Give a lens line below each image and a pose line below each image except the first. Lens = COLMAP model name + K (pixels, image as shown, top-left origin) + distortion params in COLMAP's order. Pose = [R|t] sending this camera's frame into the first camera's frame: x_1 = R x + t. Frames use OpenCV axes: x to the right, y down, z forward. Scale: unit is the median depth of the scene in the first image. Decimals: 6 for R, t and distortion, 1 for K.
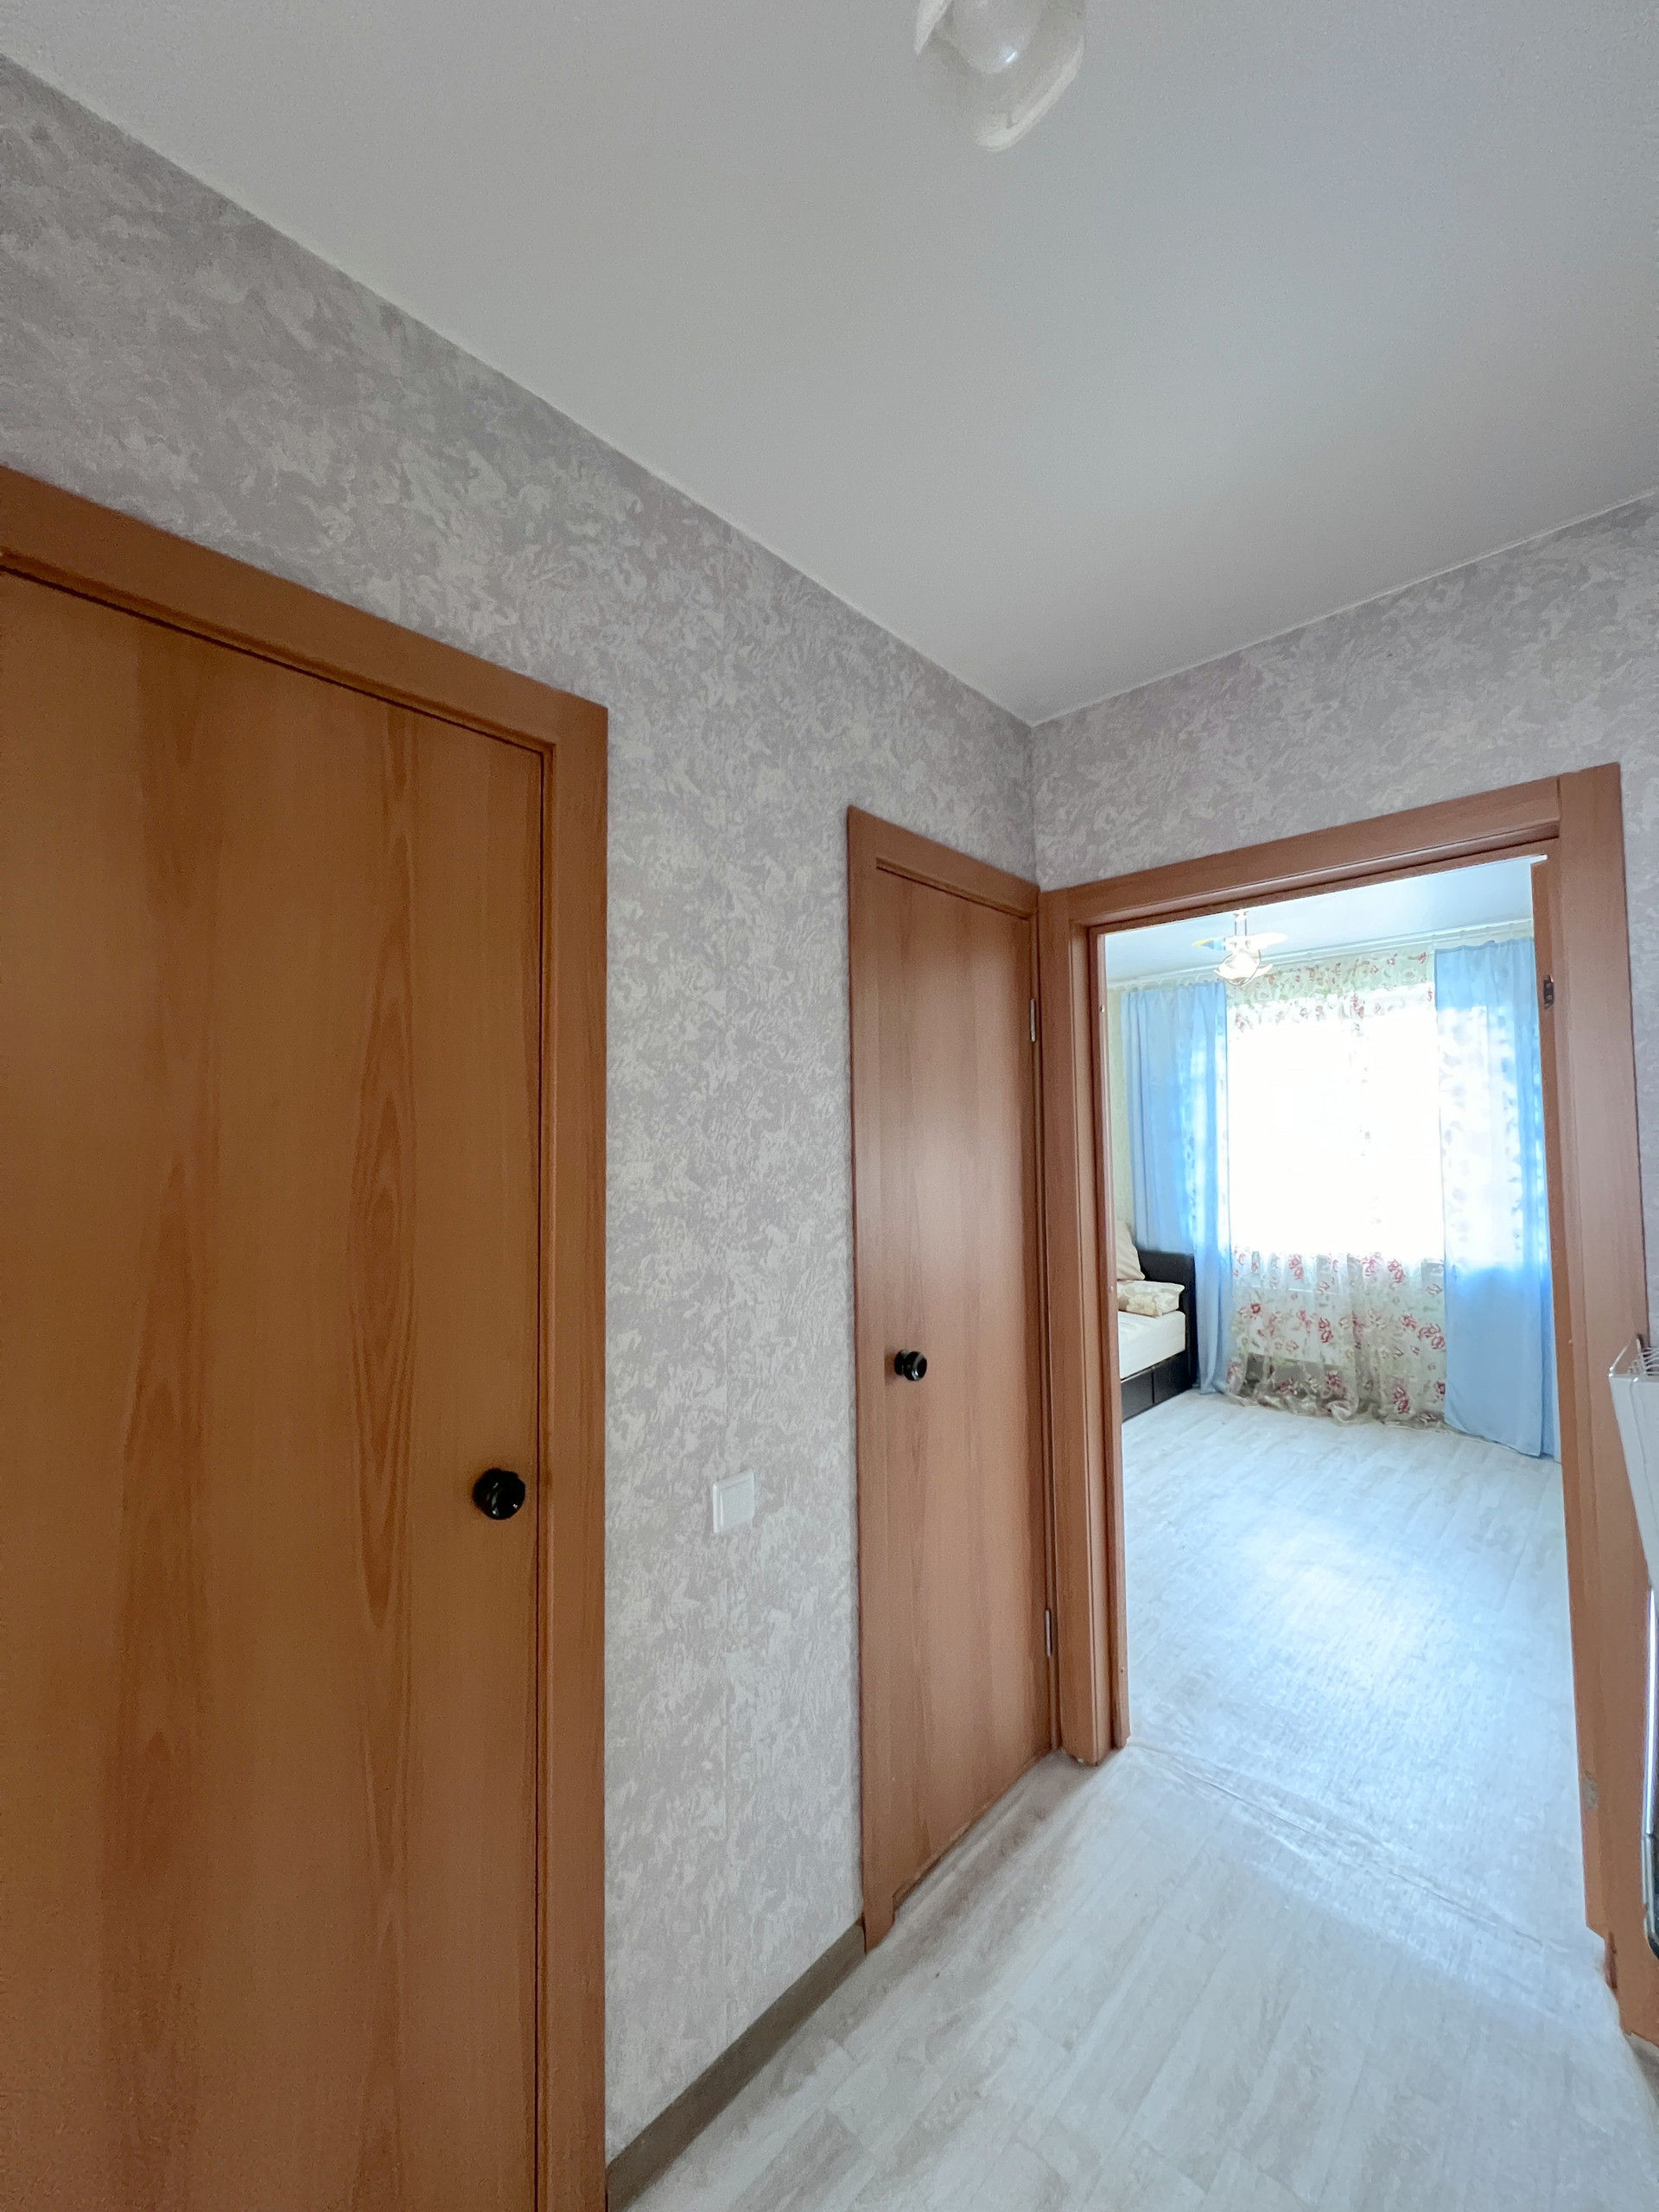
lens RADIAL K [[889.9, 0, 829.5], [0, 889.9, 1106.0], [0, 0, 1]] dist [0.001057, -0.000059]
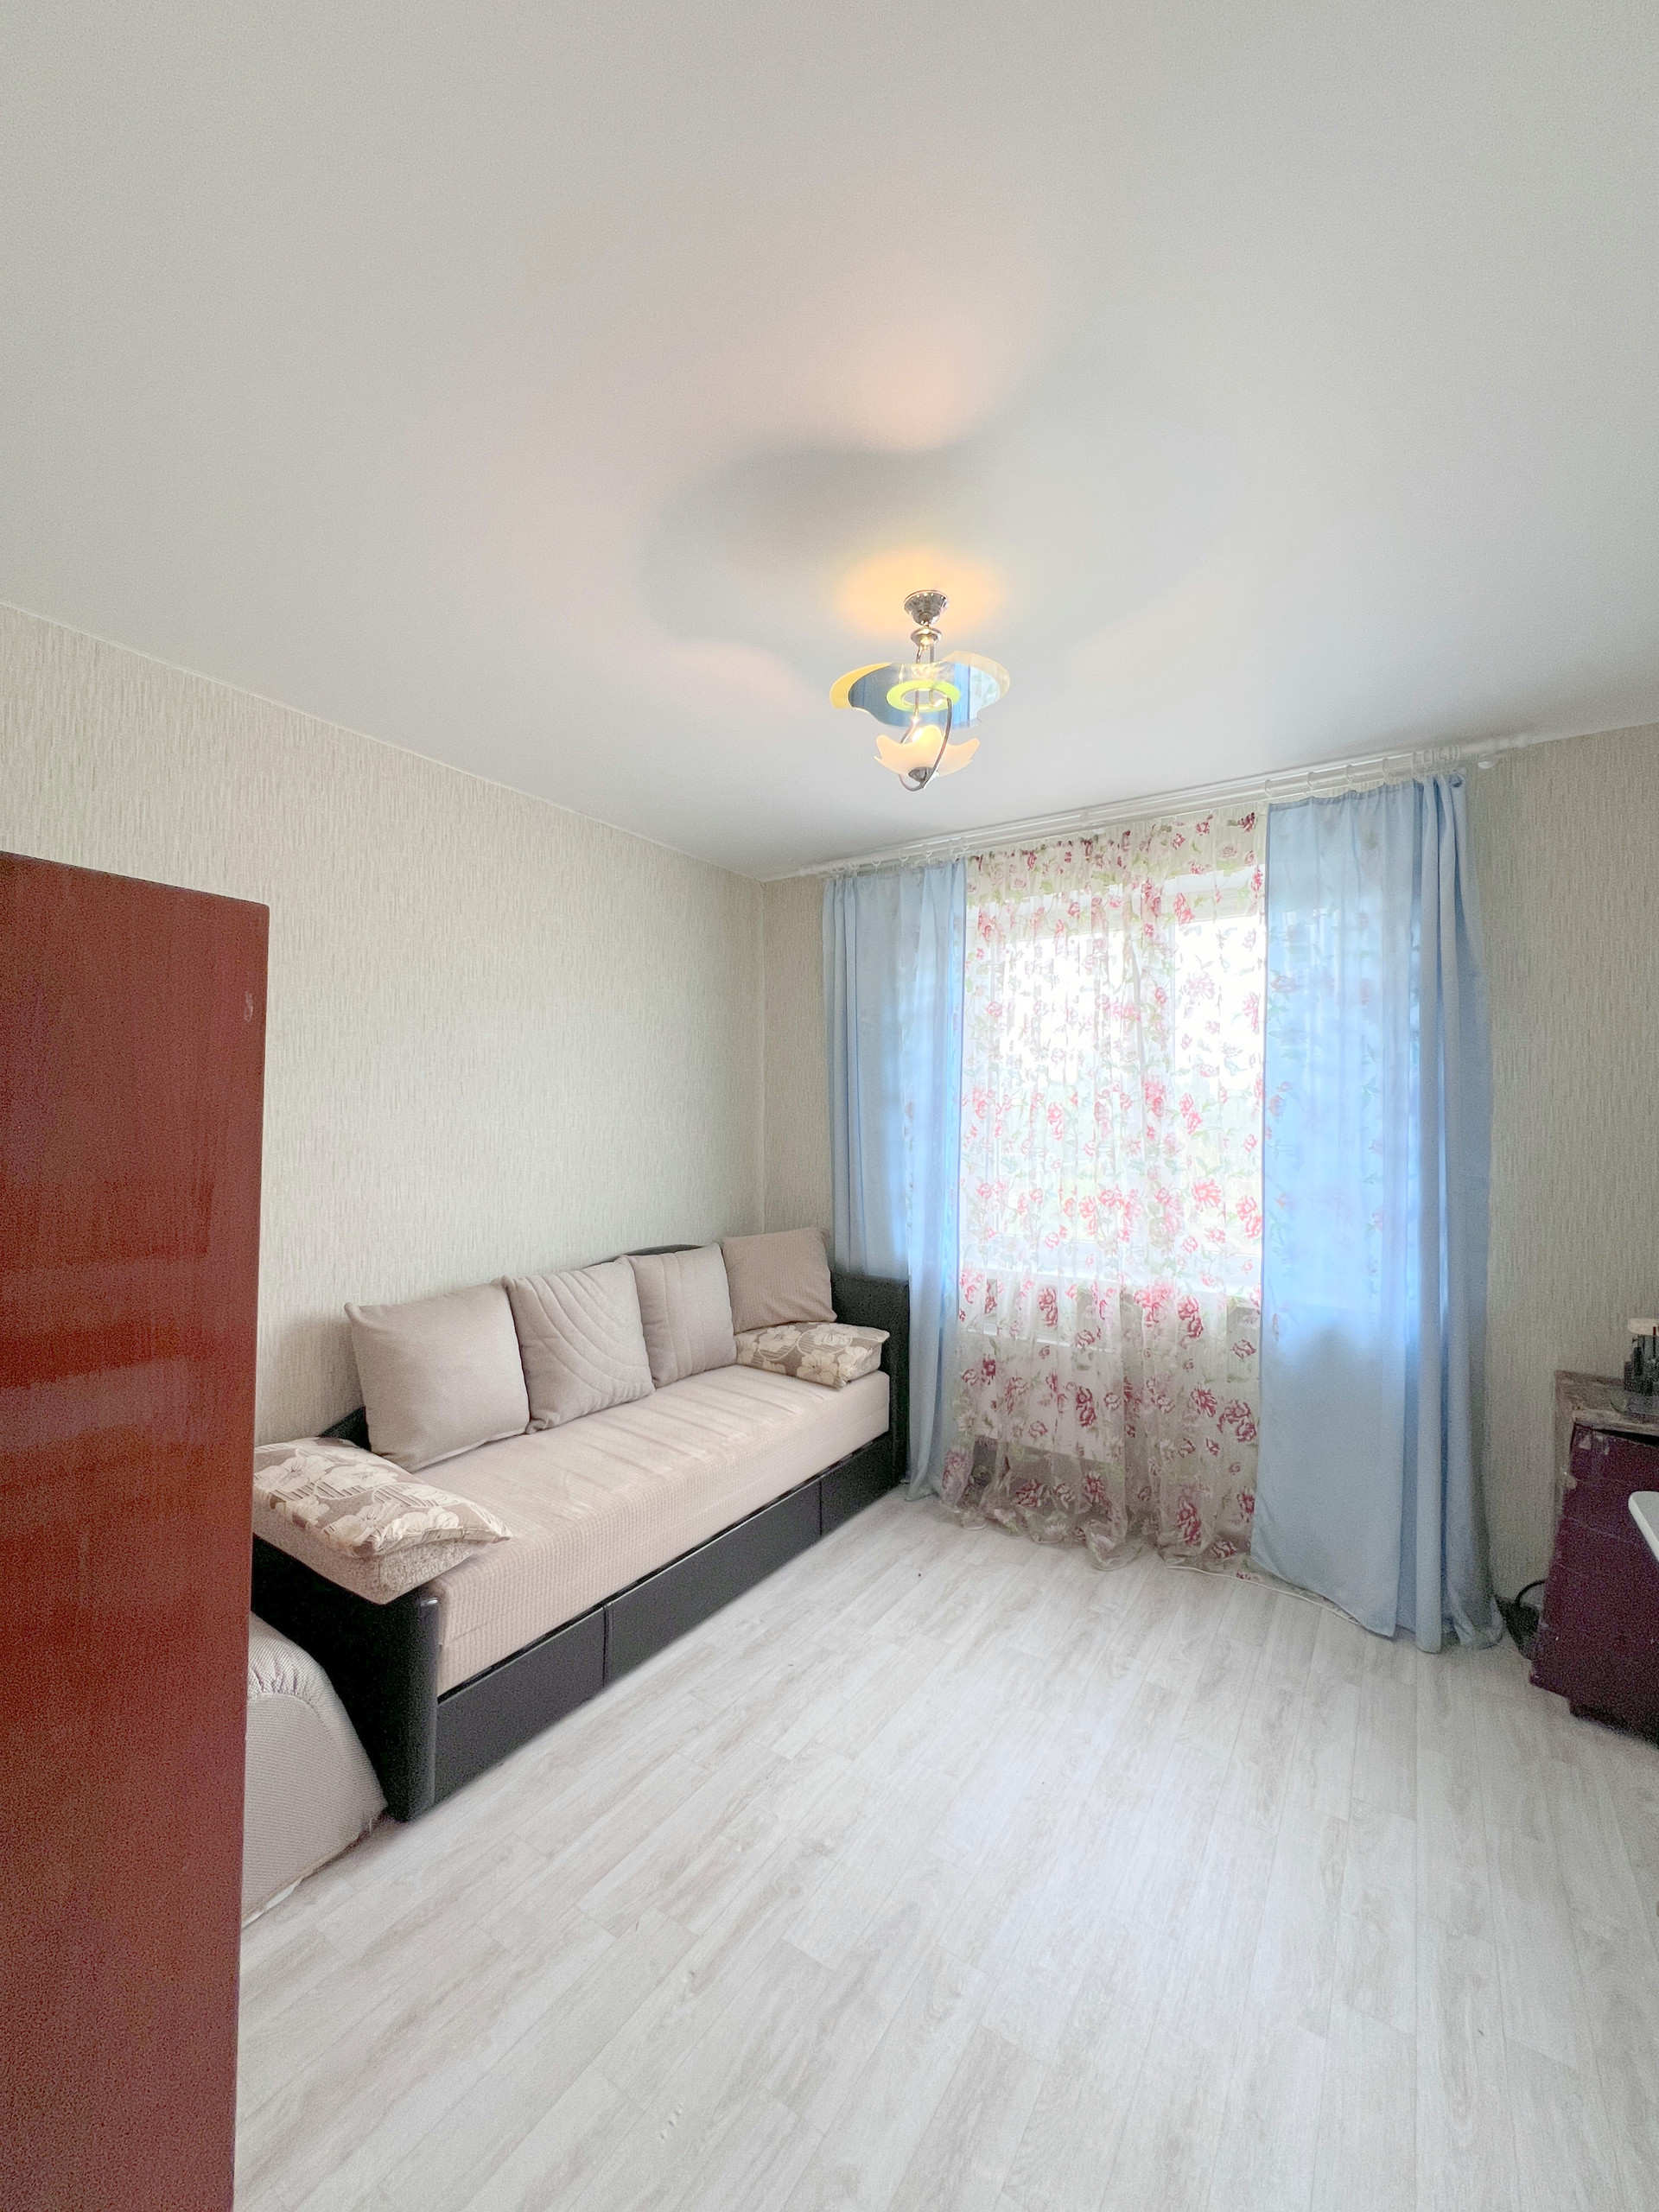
lens RADIAL K [[884.8, 0, 829.5], [0, 884.8, 1106.0], [0, 0, 1]] dist [-0.000777, -0.000007]
pose [[0.984917, 0.018584, 0.172026, 0.266498], [-0.025181, 0.999025, 0.036250, 0.017629], [-0.171184, -0.040035, 0.984425, 0.420803]]
